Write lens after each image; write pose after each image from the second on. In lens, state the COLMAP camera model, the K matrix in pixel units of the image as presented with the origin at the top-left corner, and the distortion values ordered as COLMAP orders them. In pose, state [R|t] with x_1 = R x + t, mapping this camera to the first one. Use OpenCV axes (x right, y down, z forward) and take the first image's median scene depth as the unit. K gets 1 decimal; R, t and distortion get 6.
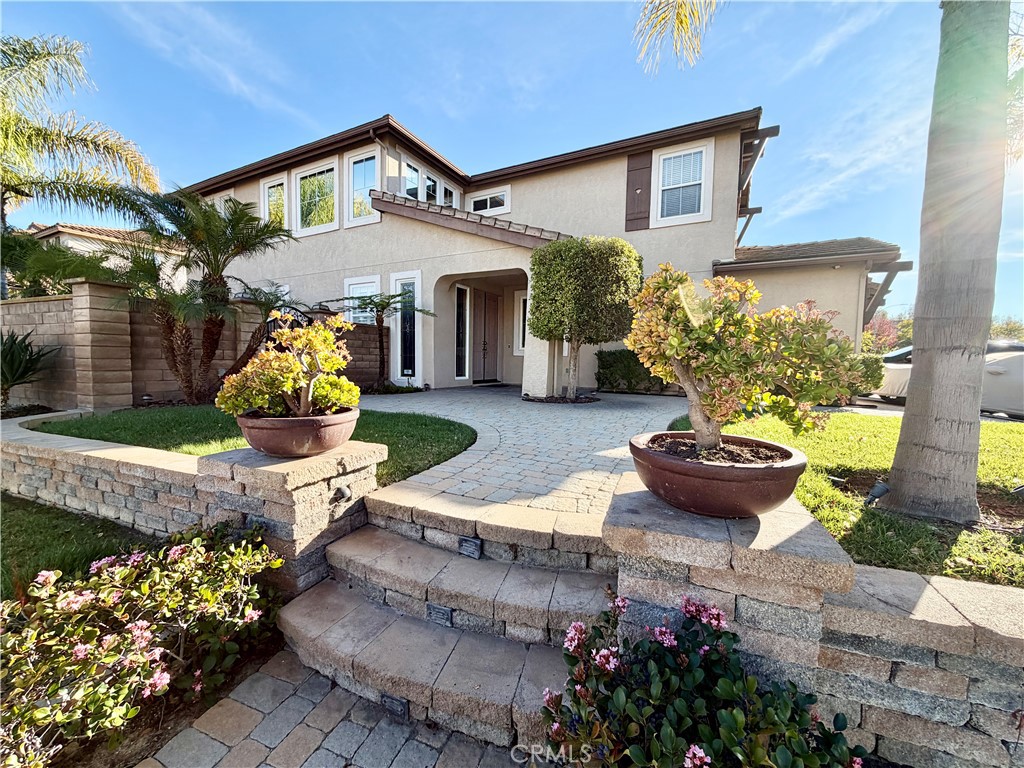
lens RADIAL K [[408.7, 0, 509.2], [0, 408.7, 385.6], [0, 0, 1]] dist [-0.000348, -0.000420]
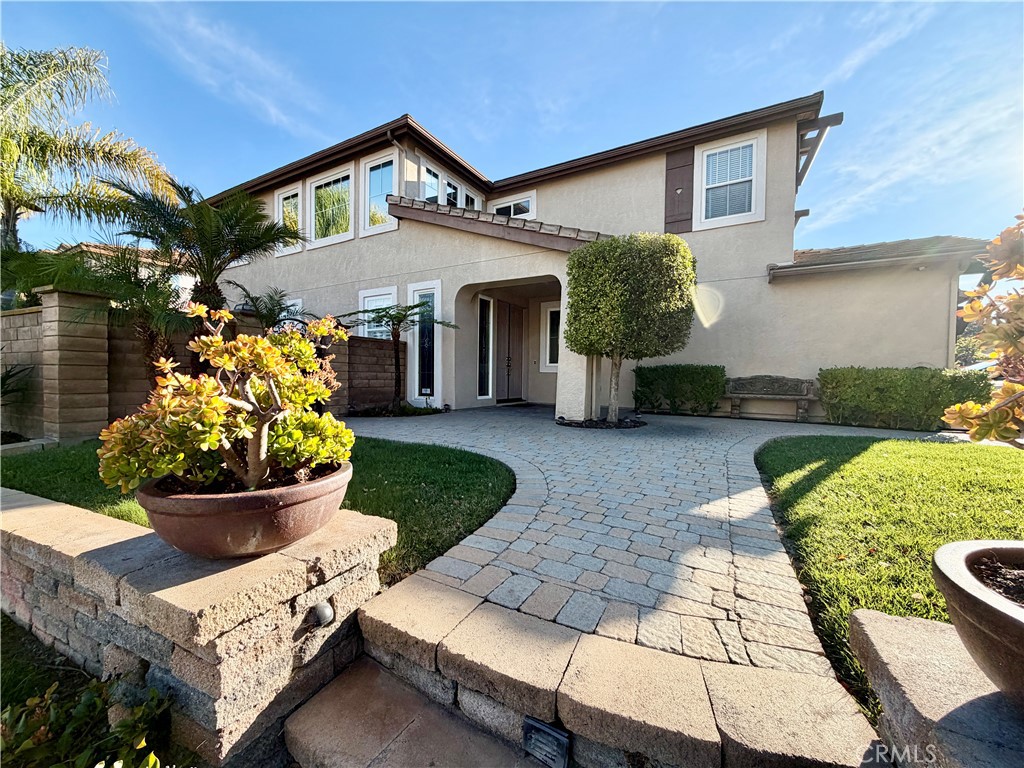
lens RADIAL K [[408.7, 0, 509.2], [0, 408.7, 385.6], [0, 0, 1]] dist [-0.000348, -0.000420]
pose [[0.999180, -0.003176, -0.040366, -0.034630], [0.001626, 0.999262, -0.038385, -0.013527], [0.040458, 0.038288, 0.998447, 0.129775]]
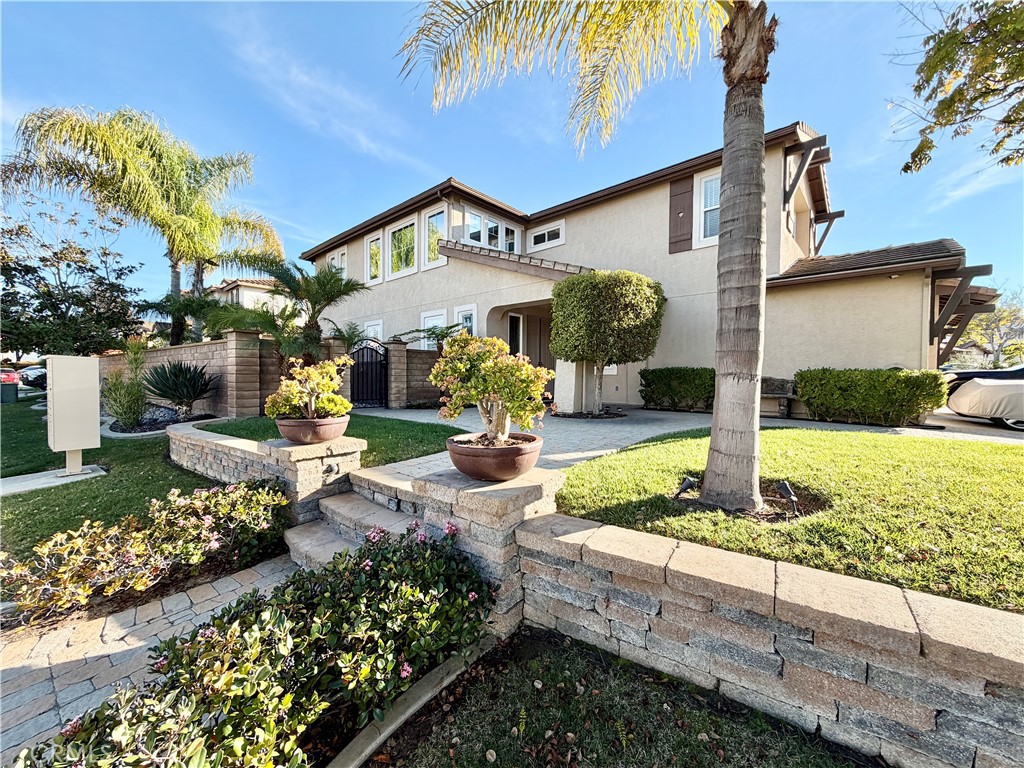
lens RADIAL K [[408.7, 0, 509.2], [0, 408.7, 385.6], [0, 0, 1]] dist [-0.000348, -0.000420]
pose [[0.967596, -0.005655, -0.252440, 0.210889], [-0.004928, 0.999136, -0.041269, 0.000692], [0.252456, 0.041175, 0.966732, -0.122265]]
